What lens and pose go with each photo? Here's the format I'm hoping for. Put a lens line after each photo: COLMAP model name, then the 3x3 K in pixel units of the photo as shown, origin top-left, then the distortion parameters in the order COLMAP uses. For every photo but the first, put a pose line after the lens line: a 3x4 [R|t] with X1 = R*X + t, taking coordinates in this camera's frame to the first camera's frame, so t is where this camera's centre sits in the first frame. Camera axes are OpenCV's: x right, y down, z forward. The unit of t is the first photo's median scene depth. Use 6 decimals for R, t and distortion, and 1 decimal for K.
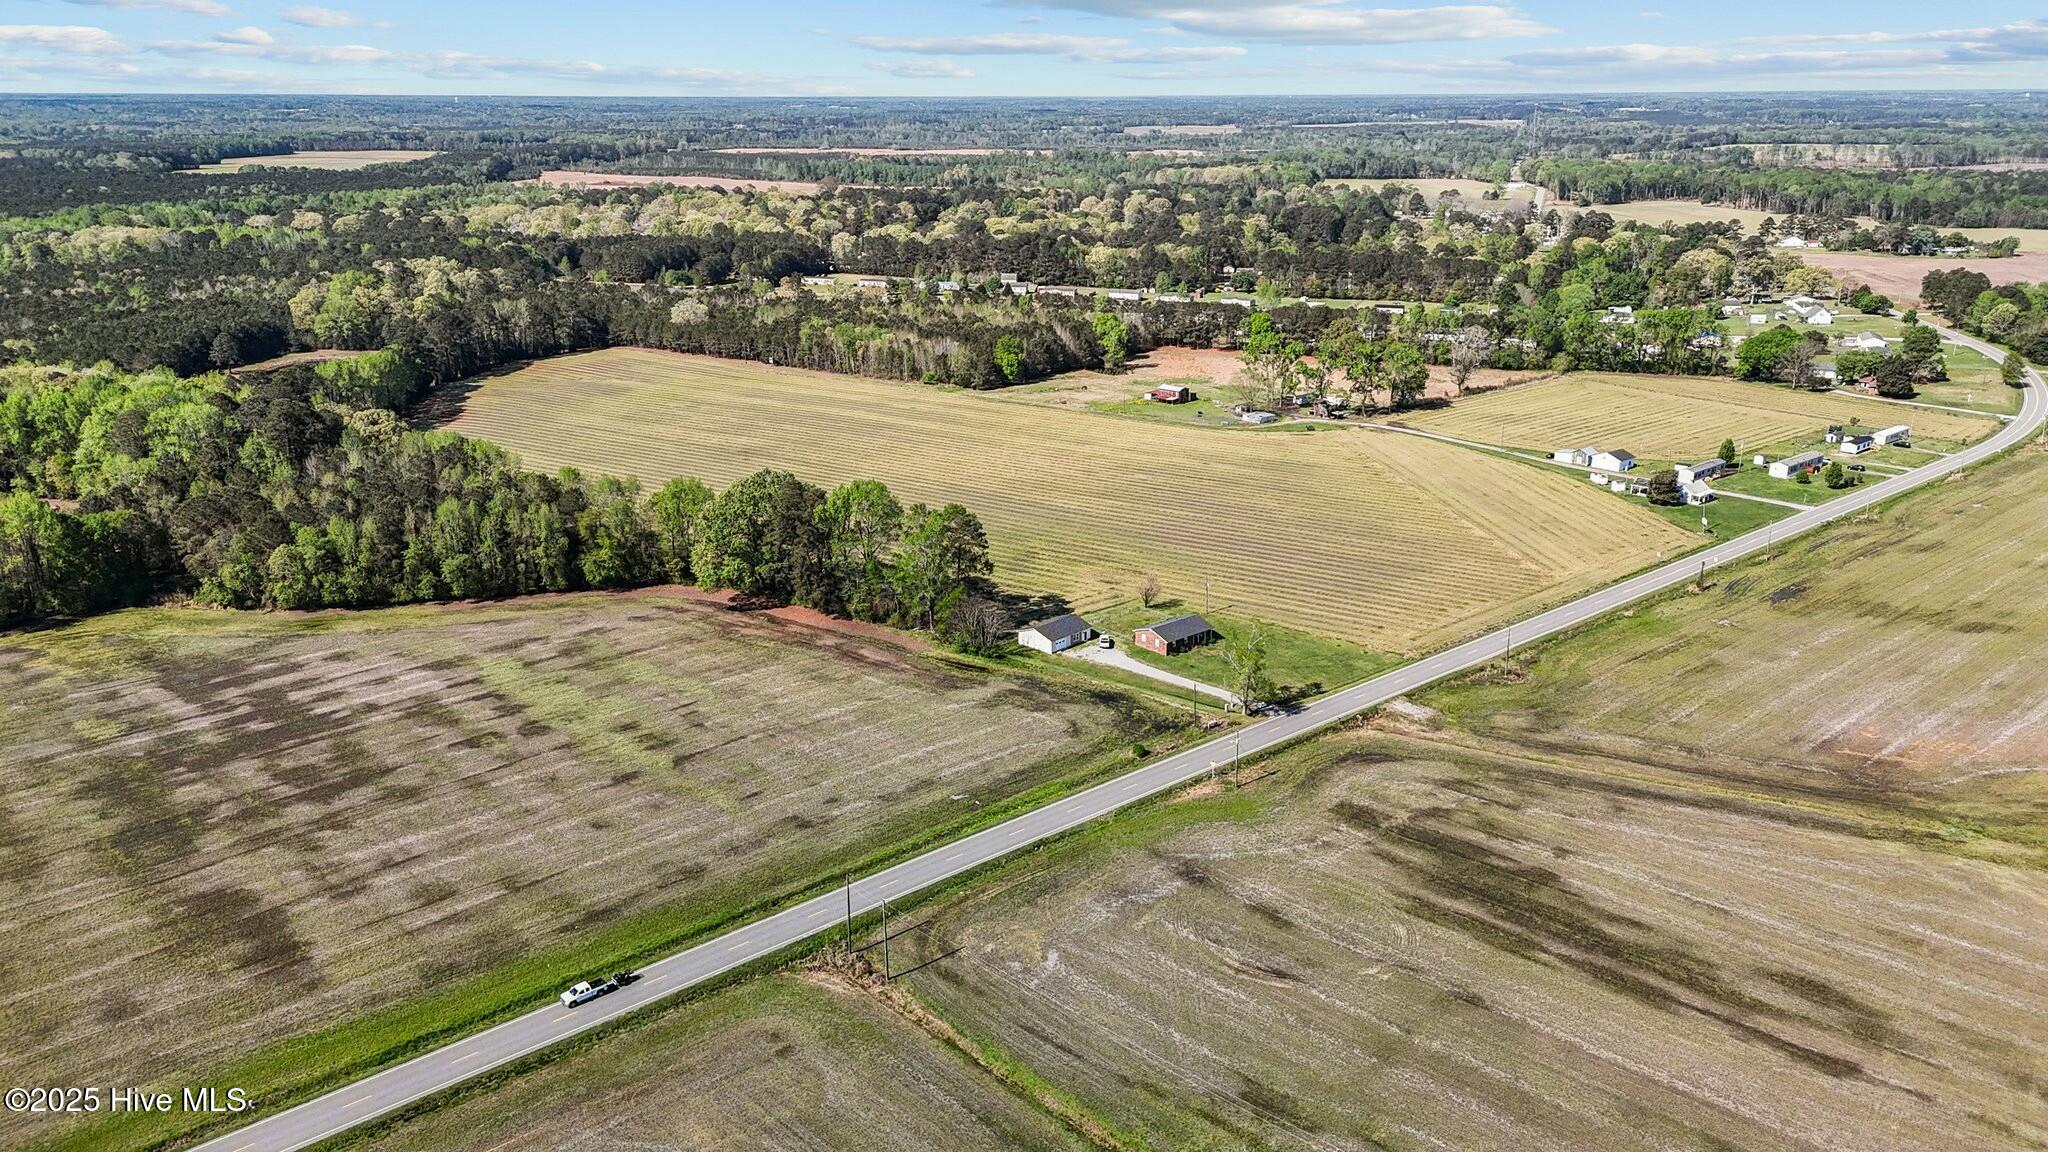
lens RADIAL K [[1513.2, 0, 1024.0], [0, 1513.2, 576.0], [0, 0, 1]] dist [0.084779, -0.088136]
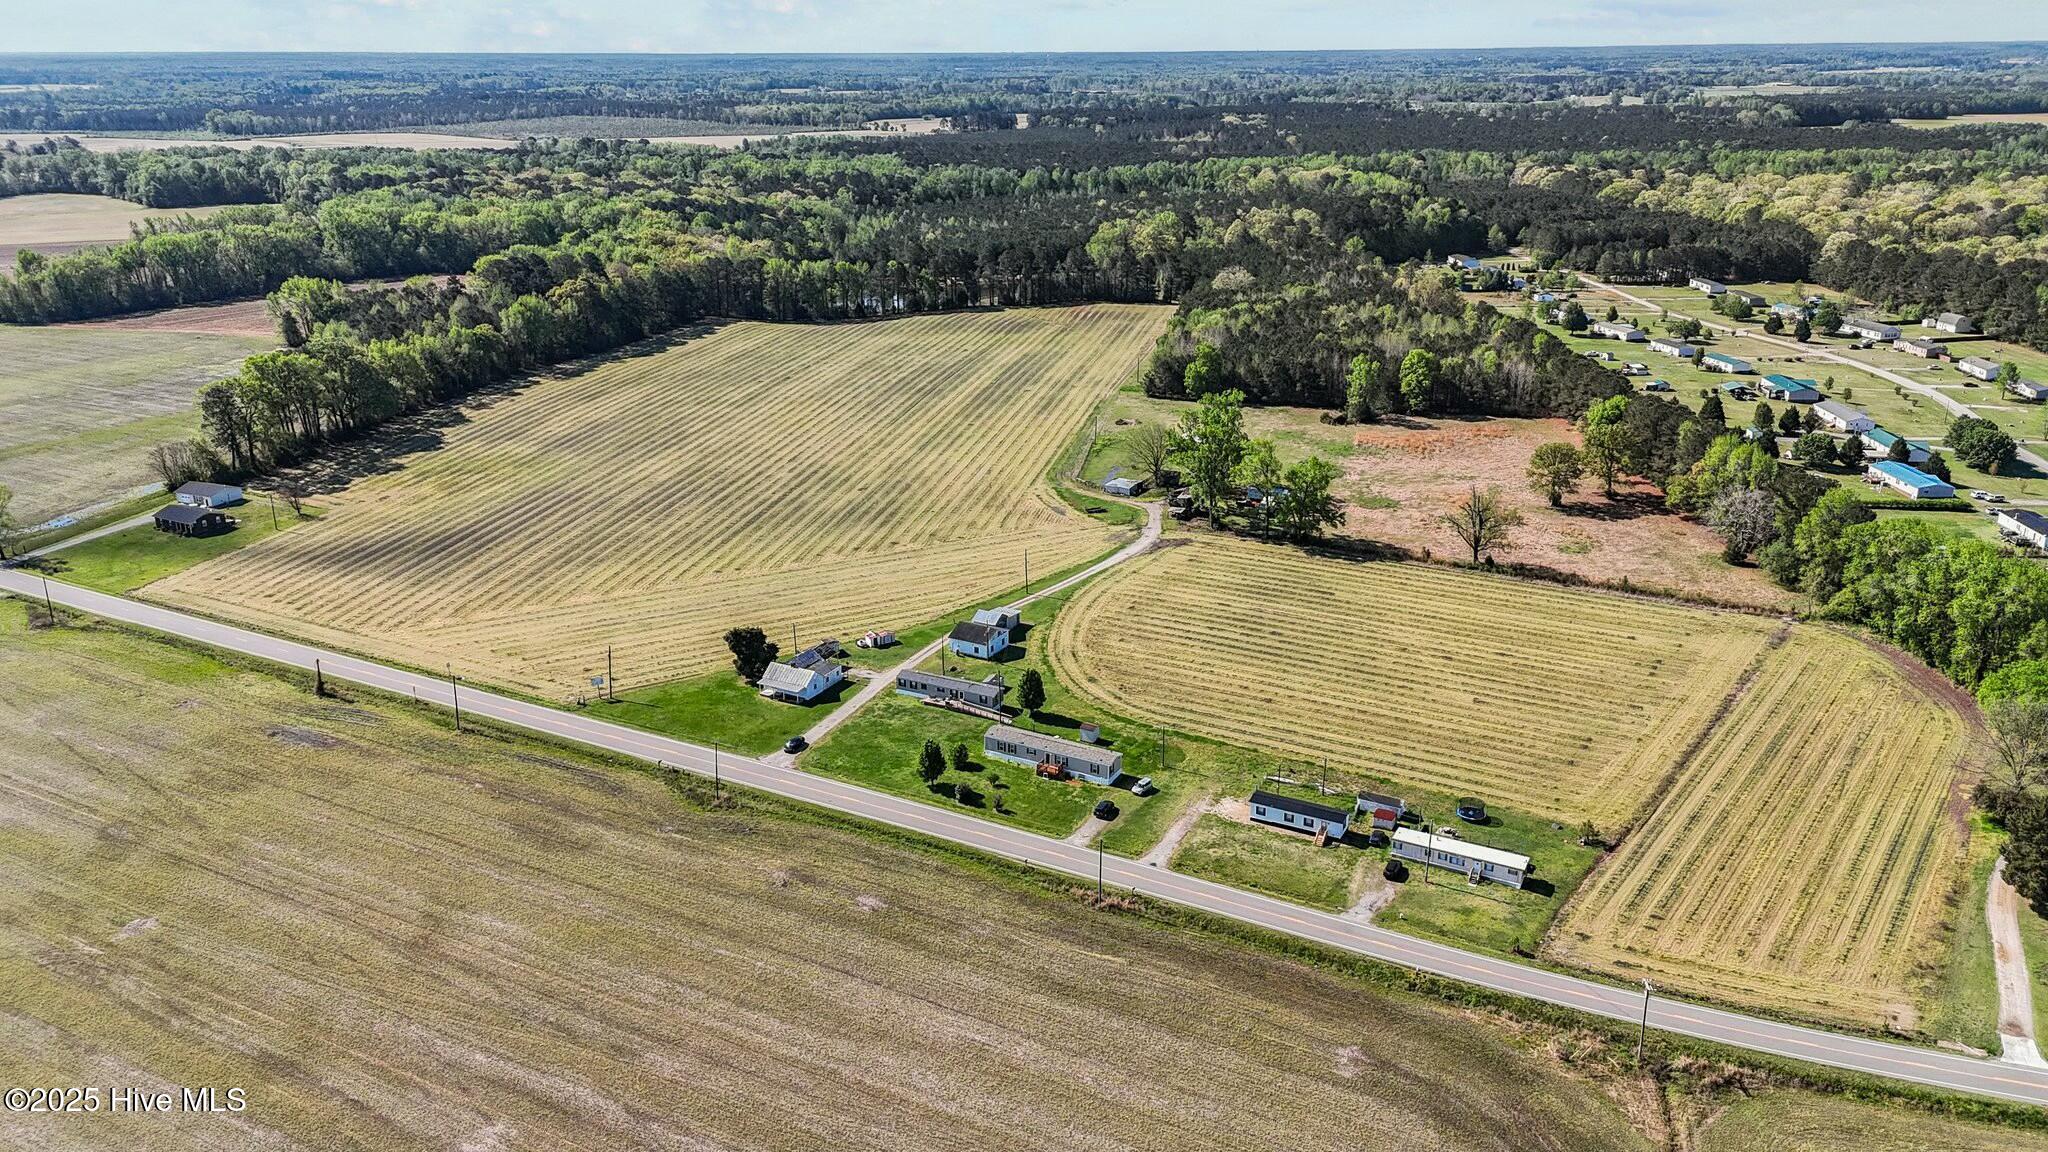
lens RADIAL K [[1513.2, 0, 1024.0], [0, 1513.2, 576.0], [0, 0, 1]] dist [0.084779, -0.088136]
pose [[0.352794, 0.308961, -0.883221, 0.718384], [-0.281368, 0.935256, 0.214774, -0.184382], [0.892395, 0.172739, 0.416884, 0.561933]]
